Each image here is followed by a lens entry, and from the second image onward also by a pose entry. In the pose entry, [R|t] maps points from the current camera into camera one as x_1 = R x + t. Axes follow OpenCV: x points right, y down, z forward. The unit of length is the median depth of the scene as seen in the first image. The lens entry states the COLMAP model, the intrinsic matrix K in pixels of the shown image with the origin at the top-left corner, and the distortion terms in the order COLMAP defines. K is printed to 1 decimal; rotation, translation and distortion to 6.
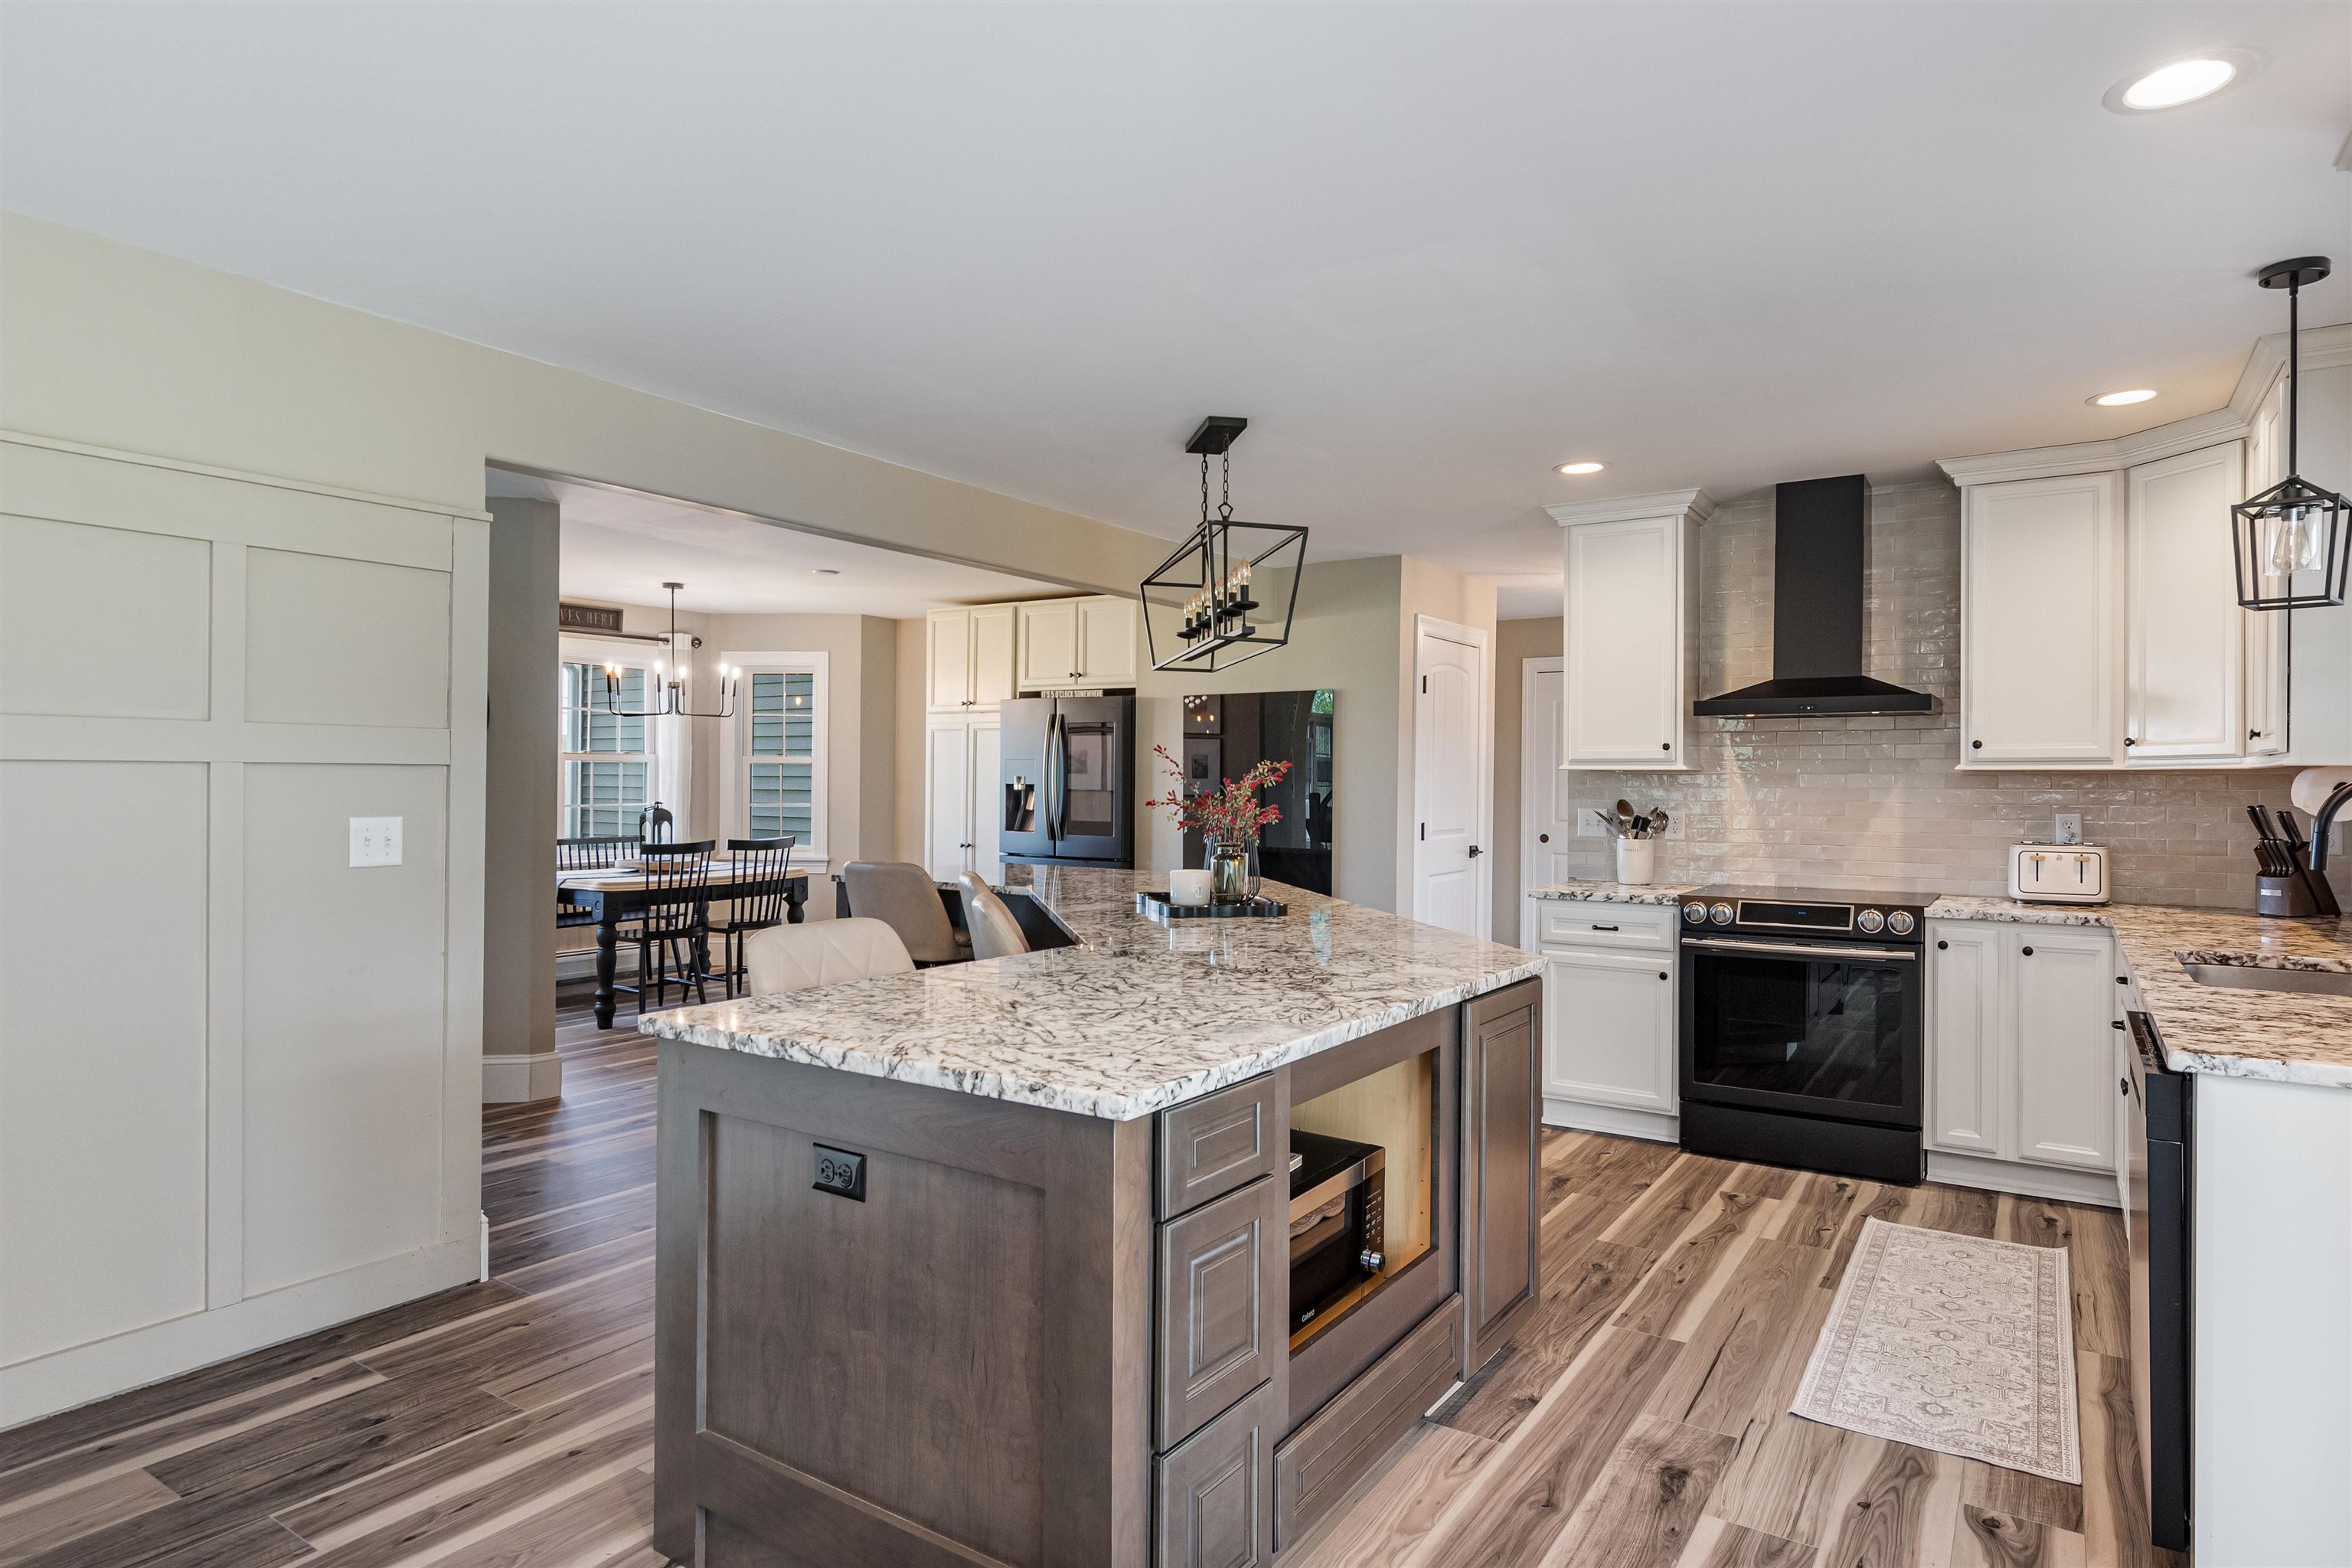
lens RADIAL K [[1307.8, 0, 1176.0], [0, 1307.8, 784.0], [0, 0, 1]] dist [0.002673, -0.025922]
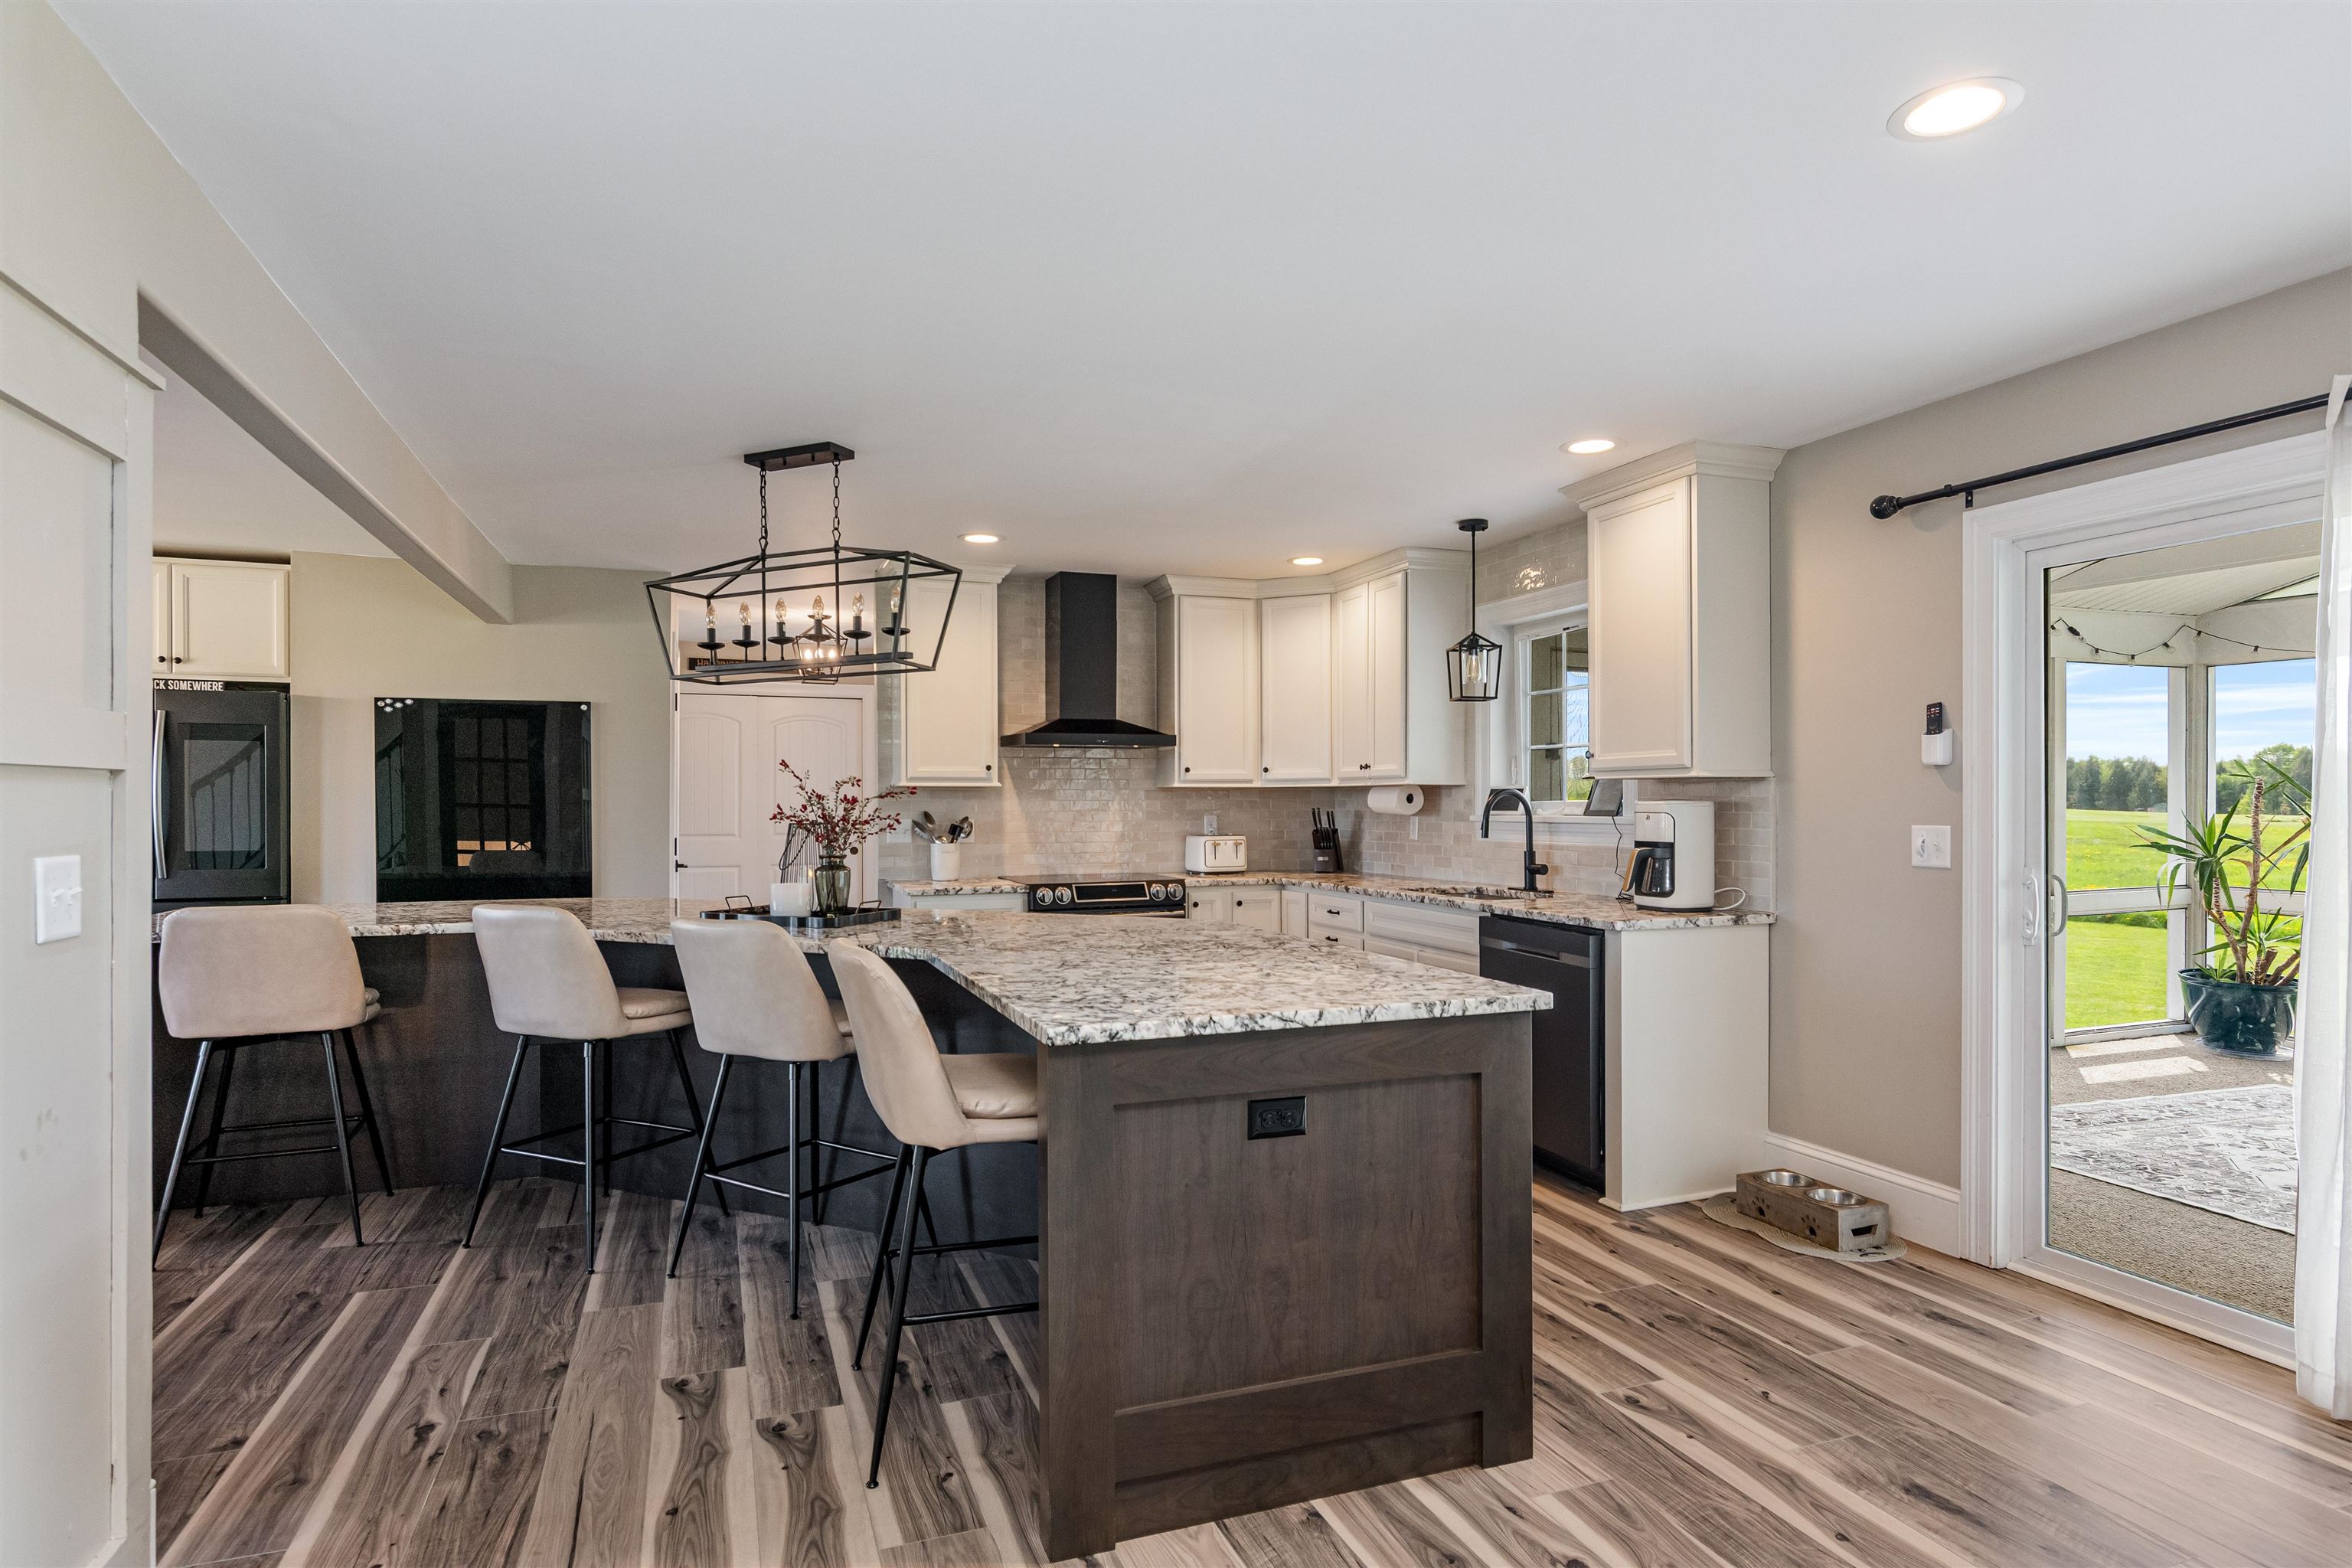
lens RADIAL K [[1246.6, 0, 1176.0], [0, 1246.6, 784.0], [0, 0, 1]] dist [0.030908, 0.000095]
pose [[0.586083, 0.003346, 0.810244, -0.504951], [0.007433, 0.999927, -0.009507, -0.000549], [-0.810217, 0.011594, 0.586016, 0.159246]]
